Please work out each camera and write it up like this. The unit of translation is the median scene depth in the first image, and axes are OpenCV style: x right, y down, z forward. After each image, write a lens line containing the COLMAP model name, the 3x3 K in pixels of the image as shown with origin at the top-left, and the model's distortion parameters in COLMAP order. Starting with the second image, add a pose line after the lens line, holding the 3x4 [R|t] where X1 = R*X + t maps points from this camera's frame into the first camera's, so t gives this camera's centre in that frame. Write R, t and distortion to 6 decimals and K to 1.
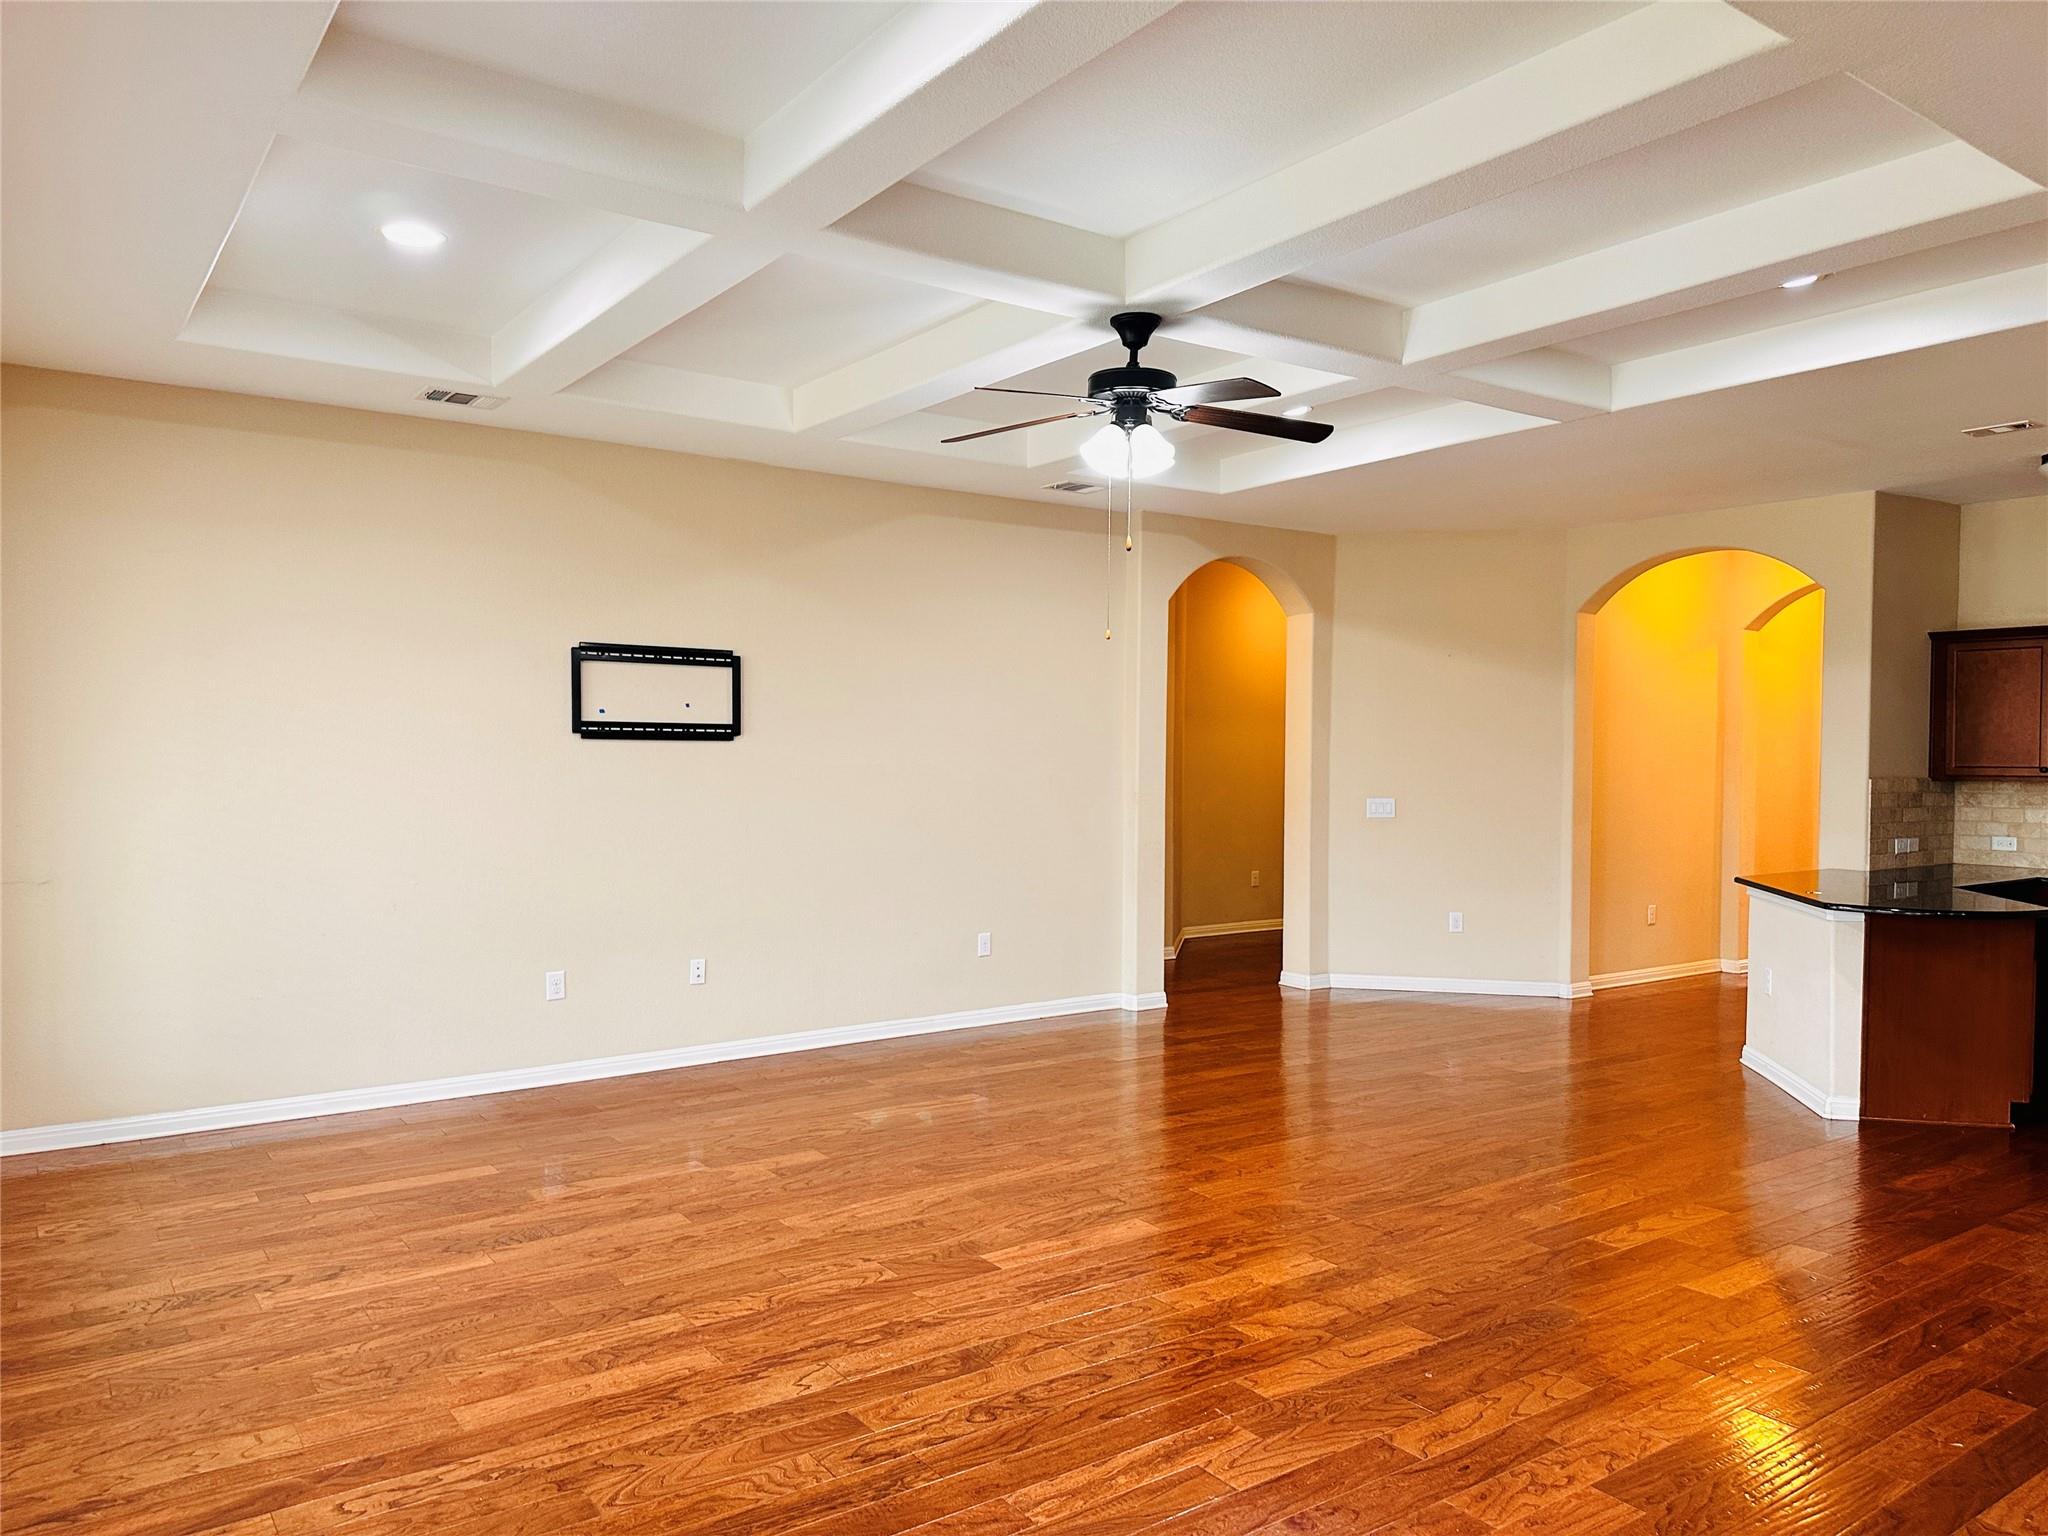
lens RADIAL K [[1435.1, 0, 1017.3], [0, 1435.1, 769.2], [0, 0, 1]] dist [0.025672, -0.045643]
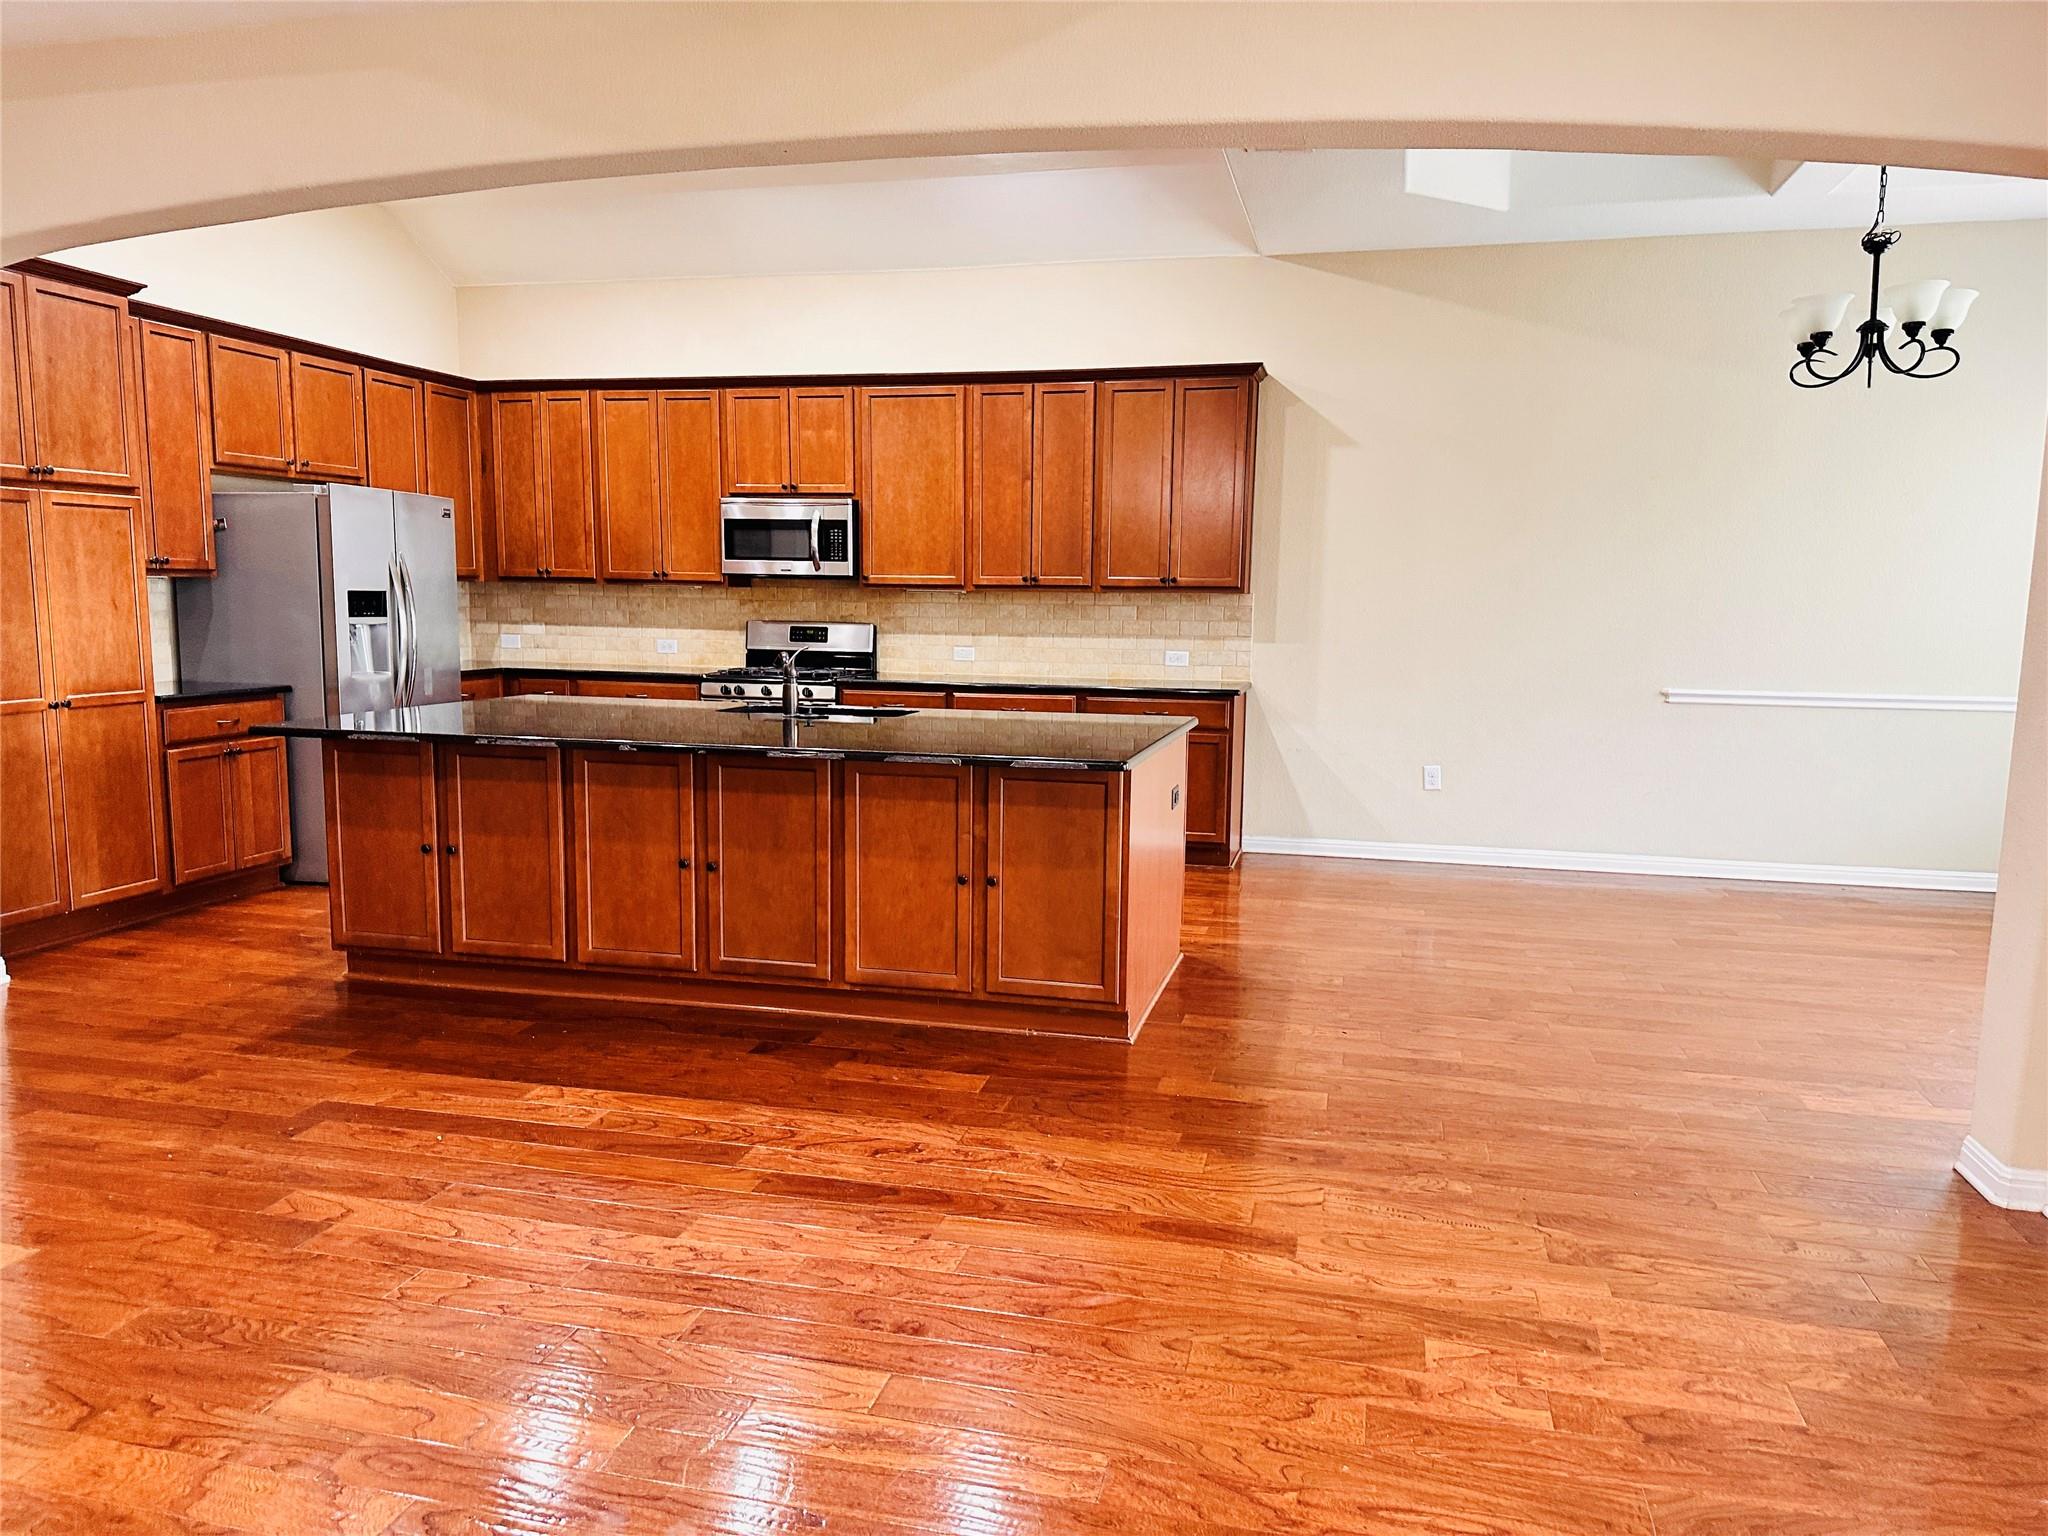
lens RADIAL K [[1435.1, 0, 1024.3], [0, 1435.1, 766.4], [0, 0, 1]] dist [0.025672, -0.045643]
pose [[-0.648853, -0.107322, 0.753307, -0.448935], [-0.004471, 0.990524, 0.137267, 0.022289], [-0.760900, 0.085699, -0.643184, 1.301676]]
